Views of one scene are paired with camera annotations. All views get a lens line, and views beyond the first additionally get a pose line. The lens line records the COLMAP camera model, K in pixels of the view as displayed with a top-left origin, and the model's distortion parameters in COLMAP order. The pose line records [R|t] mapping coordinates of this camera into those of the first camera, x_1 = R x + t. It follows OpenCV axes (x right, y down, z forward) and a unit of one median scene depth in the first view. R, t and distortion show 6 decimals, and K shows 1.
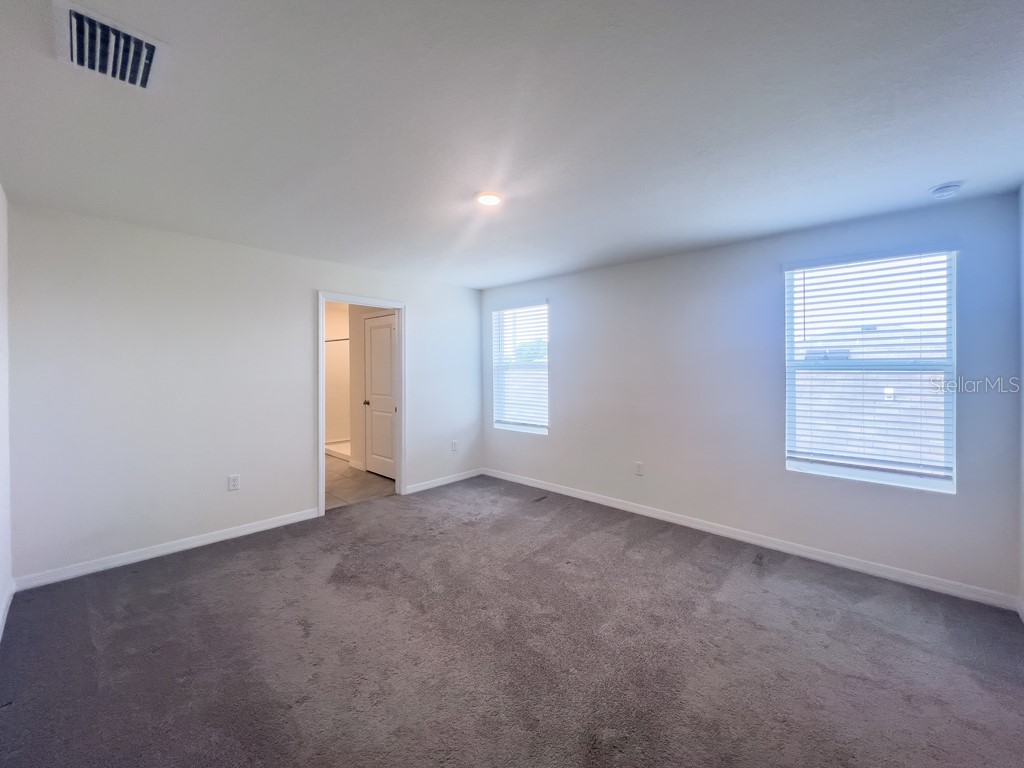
lens RADIAL K [[414.5, 0, 522.3], [0, 414.5, 382.1], [0, 0, 1]] dist [0.001311, -0.001570]
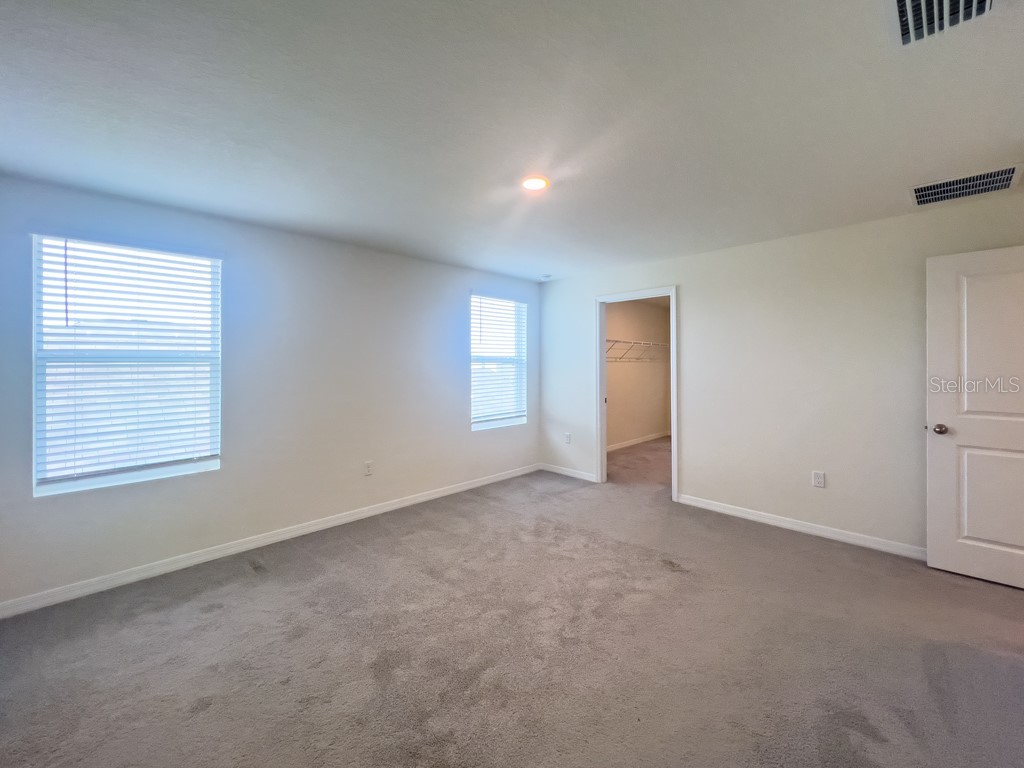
lens RADIAL K [[423.8, 0, 520.9], [0, 423.8, 377.5], [0, 0, 1]] dist [0.003913, -0.000277]
pose [[0.030884, -0.040557, 0.998700, -0.574443], [0.034942, 0.998609, 0.039473, -0.016902], [-0.998912, 0.033677, 0.032258, 0.556351]]
